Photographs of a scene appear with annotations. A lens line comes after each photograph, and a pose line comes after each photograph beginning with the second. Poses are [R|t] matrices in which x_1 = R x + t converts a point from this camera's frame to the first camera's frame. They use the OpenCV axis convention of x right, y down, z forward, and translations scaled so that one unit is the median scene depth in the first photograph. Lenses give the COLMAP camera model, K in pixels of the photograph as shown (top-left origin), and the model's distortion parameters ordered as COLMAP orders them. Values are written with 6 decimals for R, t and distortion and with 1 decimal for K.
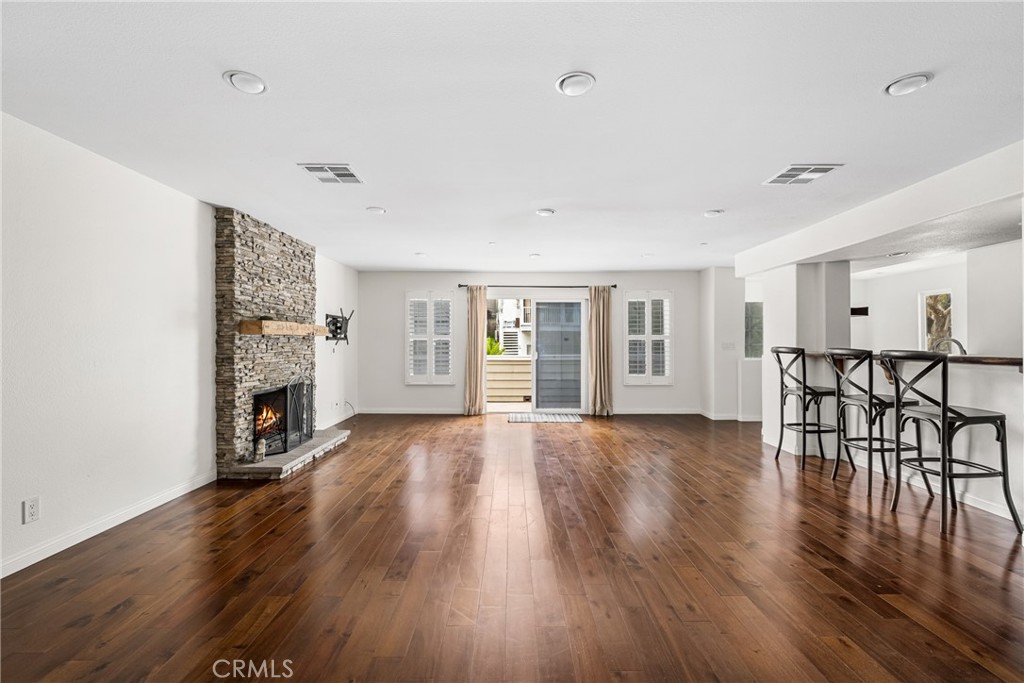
lens RADIAL K [[444.1, 0, 508.9], [0, 444.1, 342.7], [0, 0, 1]] dist [-0.001578, 0.000054]
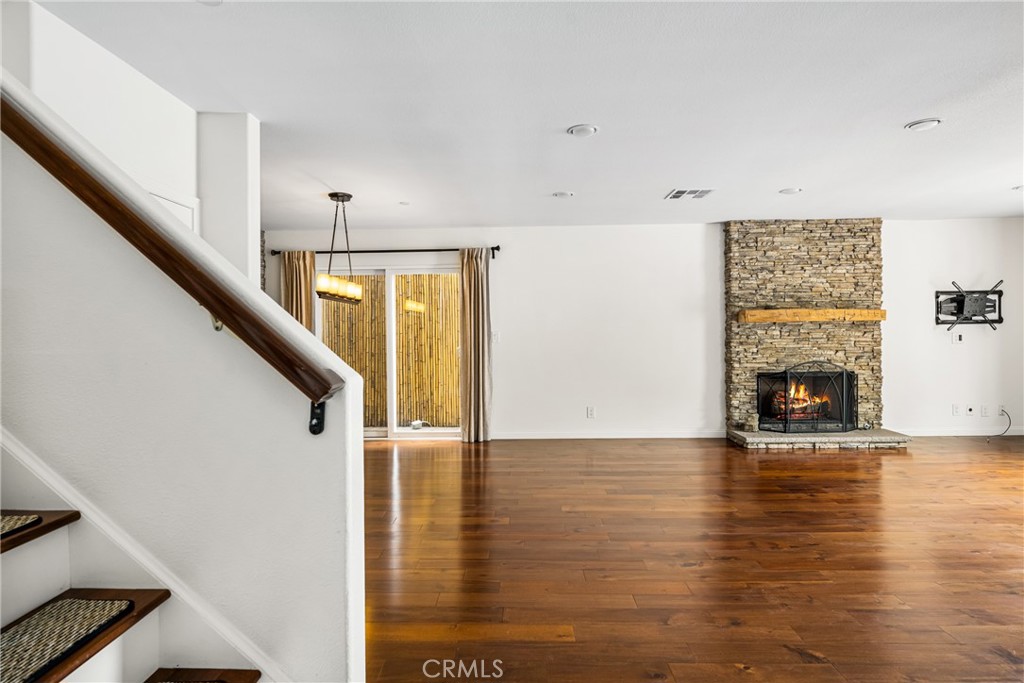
lens RADIAL K [[546.7, 0, 507.5], [0, 546.7, 342.5], [0, 0, 1]] dist [-0.000646, -0.000335]
pose [[-0.024320, 0.016601, -0.999566, 0.873472], [0.011656, 0.999799, 0.016321, 0.002886], [0.999636, -0.011254, -0.024508, 0.398344]]
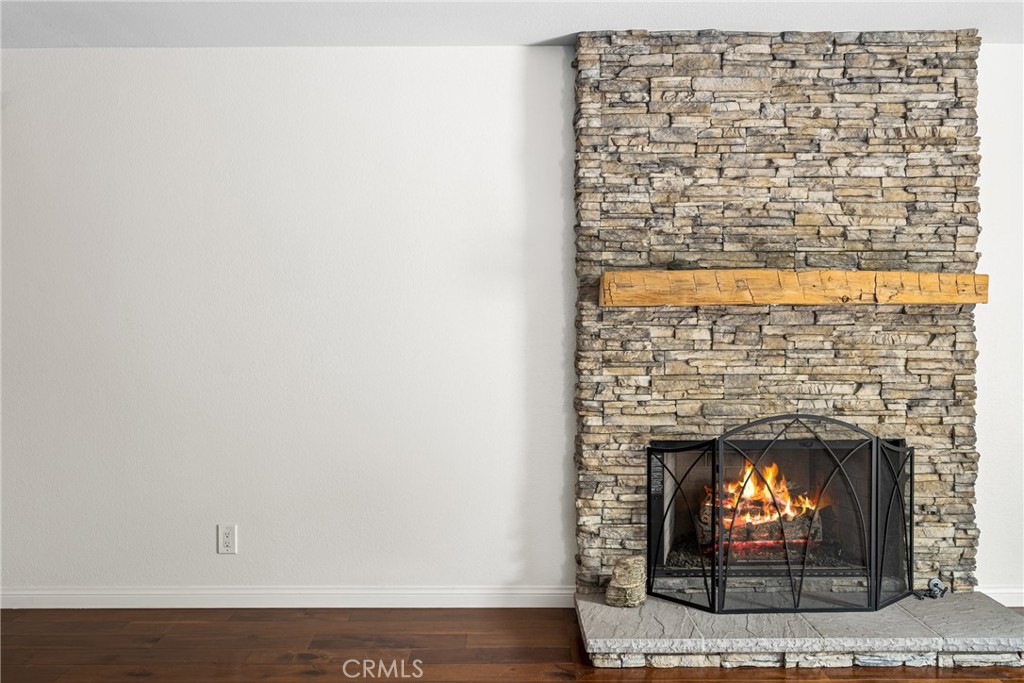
lens RADIAL K [[751.3, 0, 510.1], [0, 751.3, 339.9], [0, 0, 1]] dist [-0.001920, 0.001636]
pose [[0.005479, 0.014160, -0.999885, 0.150215], [0.002765, 0.999896, 0.014175, 0.003341], [0.999981, -0.002842, 0.005440, 0.882865]]
